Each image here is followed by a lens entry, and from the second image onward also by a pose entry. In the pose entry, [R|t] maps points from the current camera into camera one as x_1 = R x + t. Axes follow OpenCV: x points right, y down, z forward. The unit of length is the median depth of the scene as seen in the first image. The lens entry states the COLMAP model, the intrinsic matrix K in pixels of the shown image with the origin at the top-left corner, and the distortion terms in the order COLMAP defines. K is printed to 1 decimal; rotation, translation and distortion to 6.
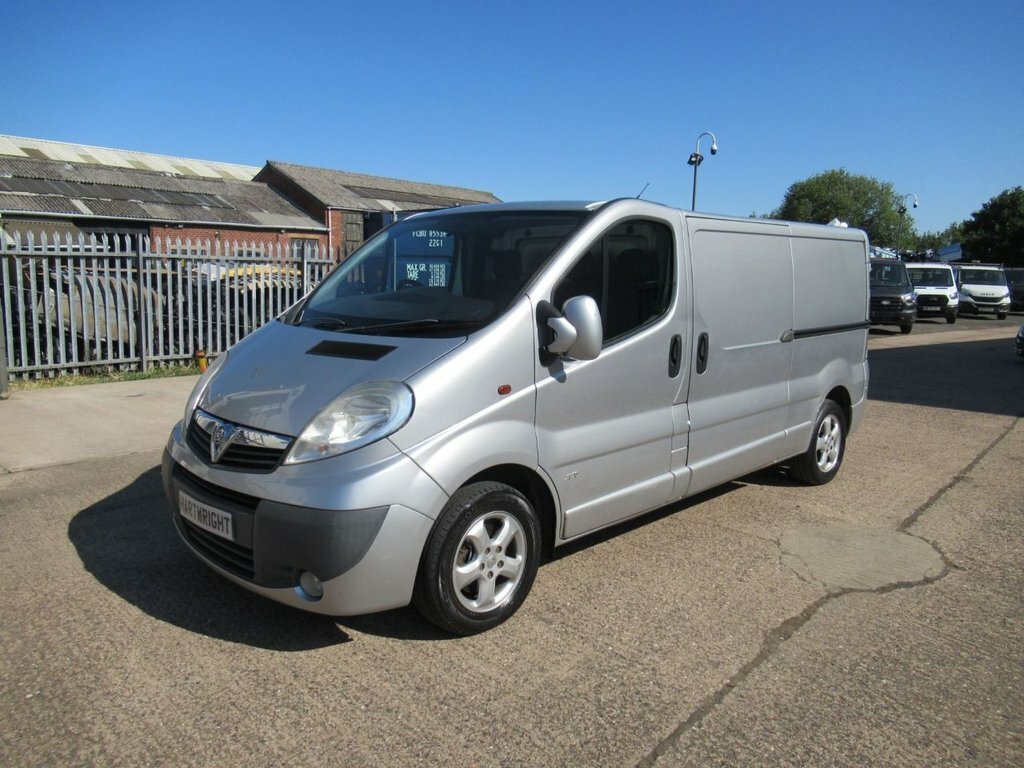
lens RADIAL K [[792.2, 0, 503.6], [0, 792.2, 384.9], [0, 0, 1]] dist [-0.005093, -0.006419]
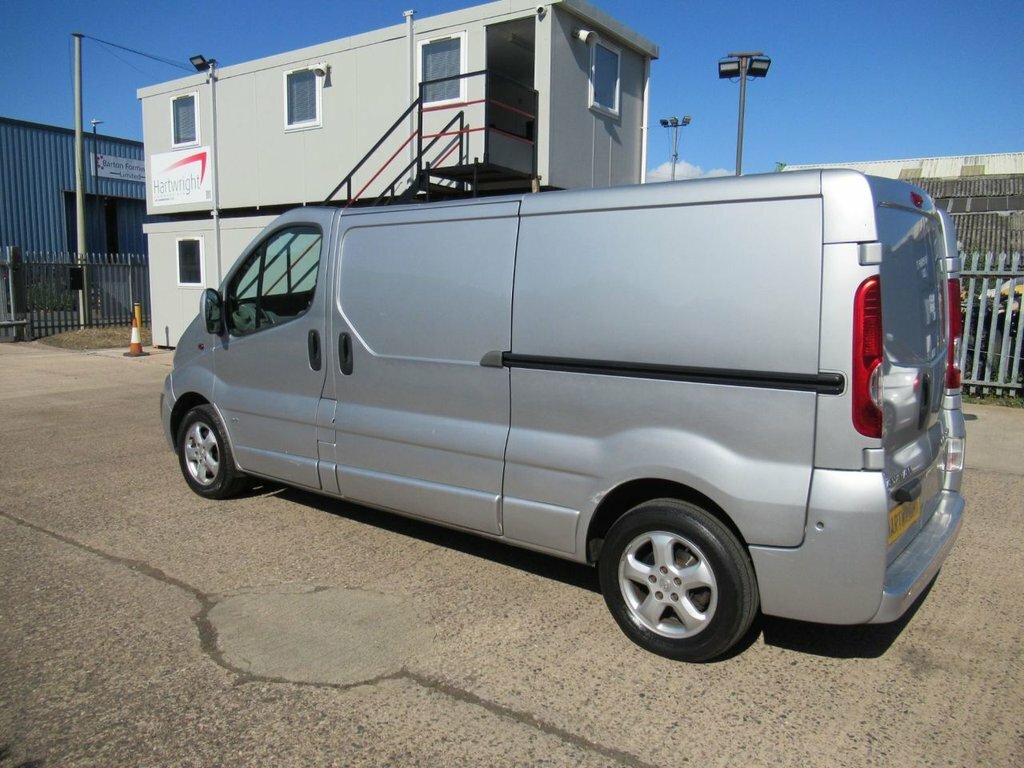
lens RADIAL K [[792.2, 0, 504.1], [0, 792.2, 381.3], [0, 0, 1]] dist [-0.005093, -0.006419]
pose [[0.085281, 0.118651, -0.989267, 1.295760], [-0.149662, 0.983144, 0.105015, -0.145228], [0.985052, 0.139100, 0.101601, 1.150414]]
